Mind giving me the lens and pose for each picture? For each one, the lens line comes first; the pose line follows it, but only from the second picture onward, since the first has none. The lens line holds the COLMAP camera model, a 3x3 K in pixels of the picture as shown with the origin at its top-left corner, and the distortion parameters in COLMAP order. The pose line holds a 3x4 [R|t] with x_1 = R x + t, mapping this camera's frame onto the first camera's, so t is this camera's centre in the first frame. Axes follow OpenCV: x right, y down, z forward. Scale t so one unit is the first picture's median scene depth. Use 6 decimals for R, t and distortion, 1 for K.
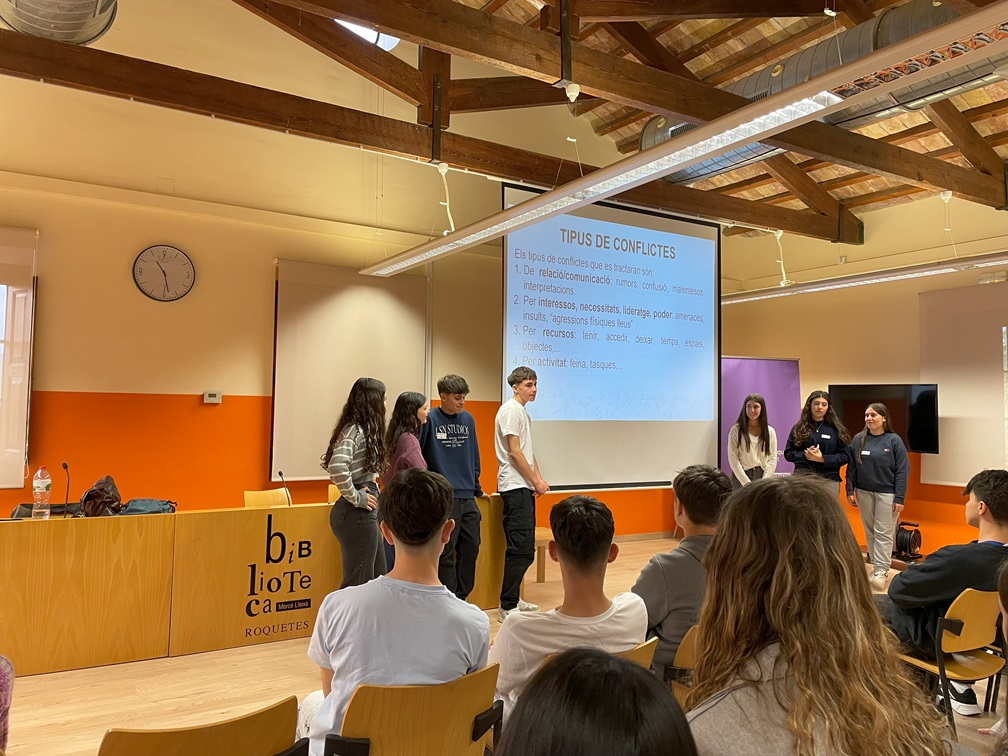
lens RADIAL K [[765.1, 0, 505.8], [0, 765.1, 372.3], [0, 0, 1]] dist [0.039014, -0.004080]
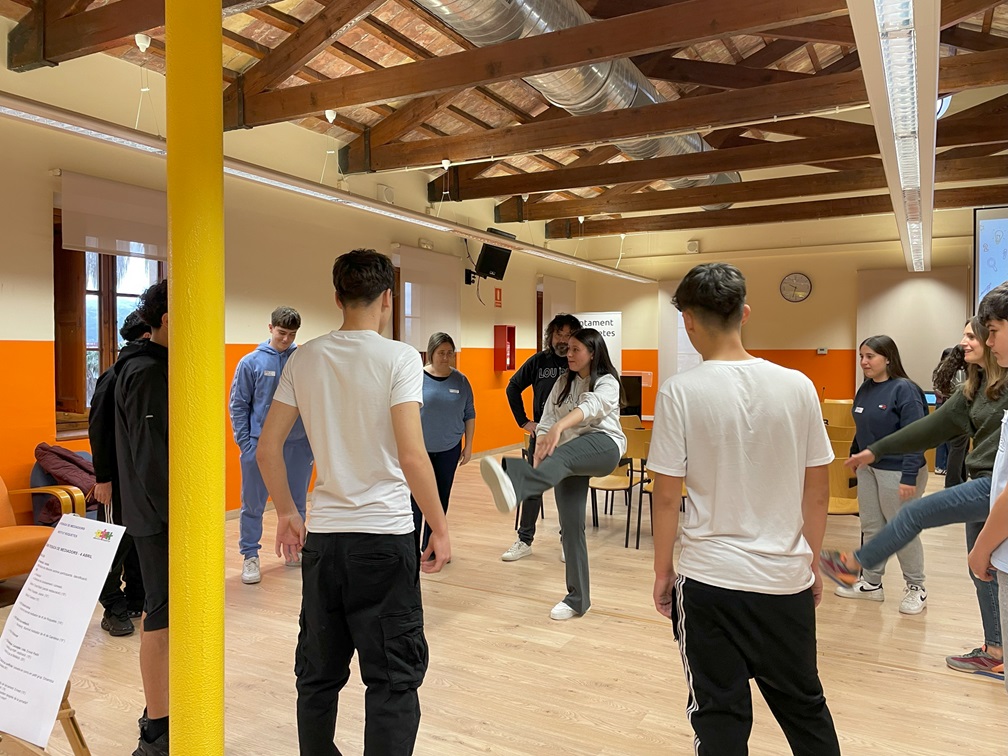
lens RADIAL K [[765.1, 0, 505.8], [0, 765.1, 372.3], [0, 0, 1]] dist [0.039014, -0.004080]
pose [[0.493429, 0.005561, -0.869768, 0.967456], [0.047338, 0.998326, 0.033238, -0.015506], [0.868497, -0.057574, 0.492340, -0.658432]]
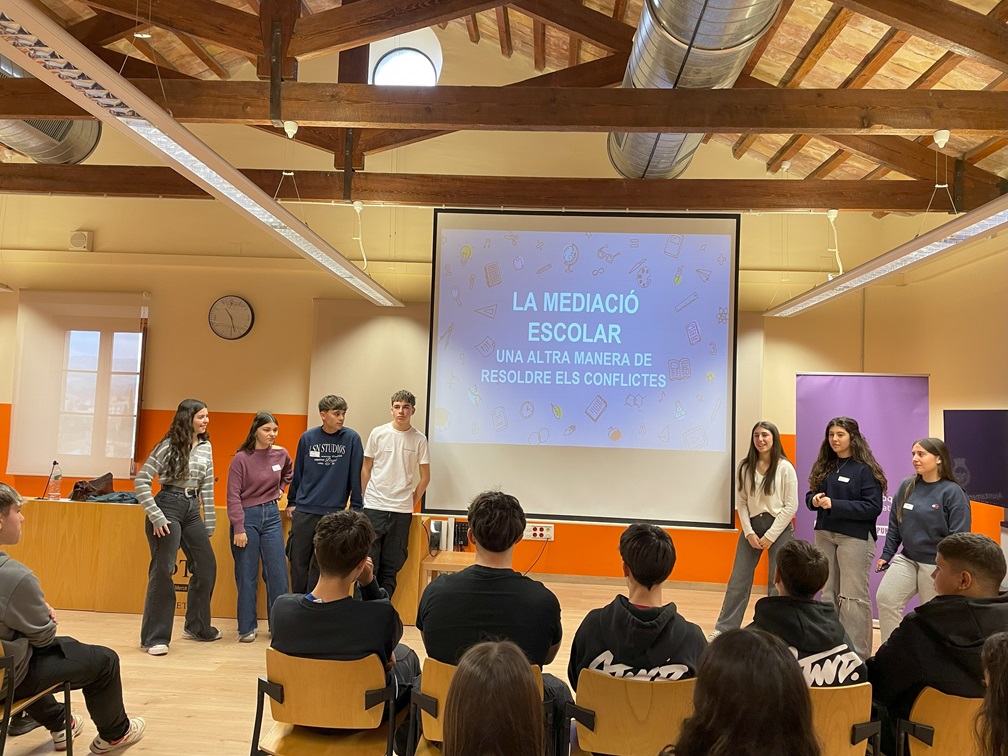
lens RADIAL K [[765.1, 0, 505.8], [0, 765.1, 372.3], [0, 0, 1]] dist [0.039014, -0.004080]
pose [[0.819900, -0.018658, -0.572202, 0.710795], [0.003628, 0.999618, -0.027396, -0.001861], [0.572495, 0.020386, 0.819655, 0.241589]]
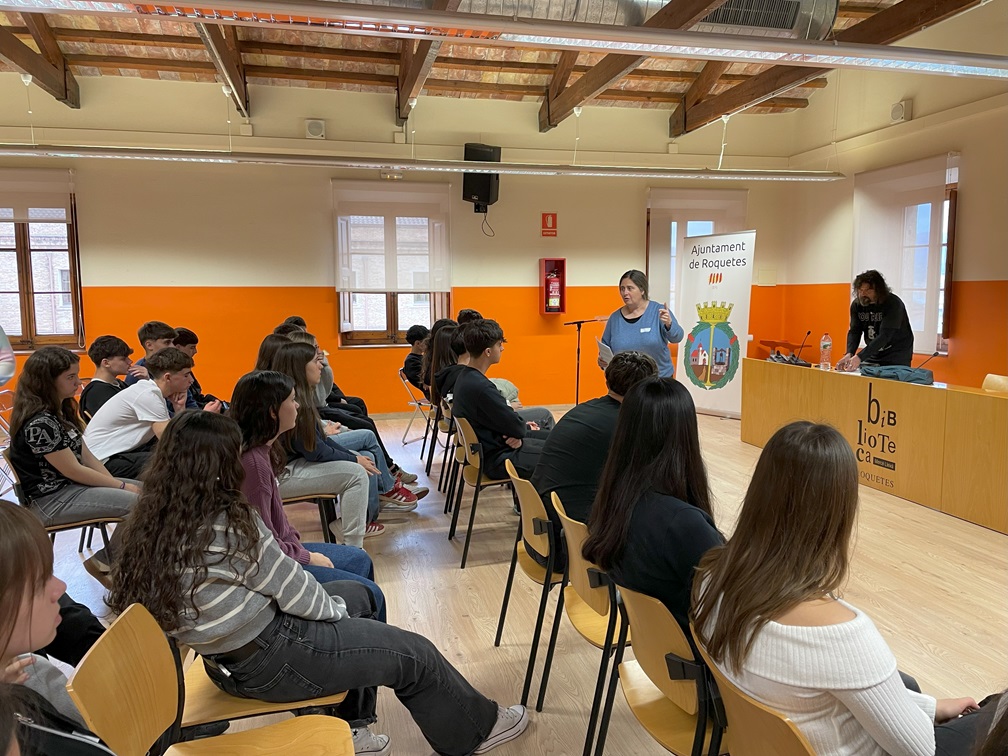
lens RADIAL K [[765.1, 0, 505.8], [0, 765.1, 372.3], [0, 0, 1]] dist [0.039014, -0.004080]
pose [[-0.314547, 0.083937, -0.945523, 0.842120], [0.046275, 0.996254, 0.073047, 0.045975], [0.948113, -0.020777, -0.317253, 0.706793]]
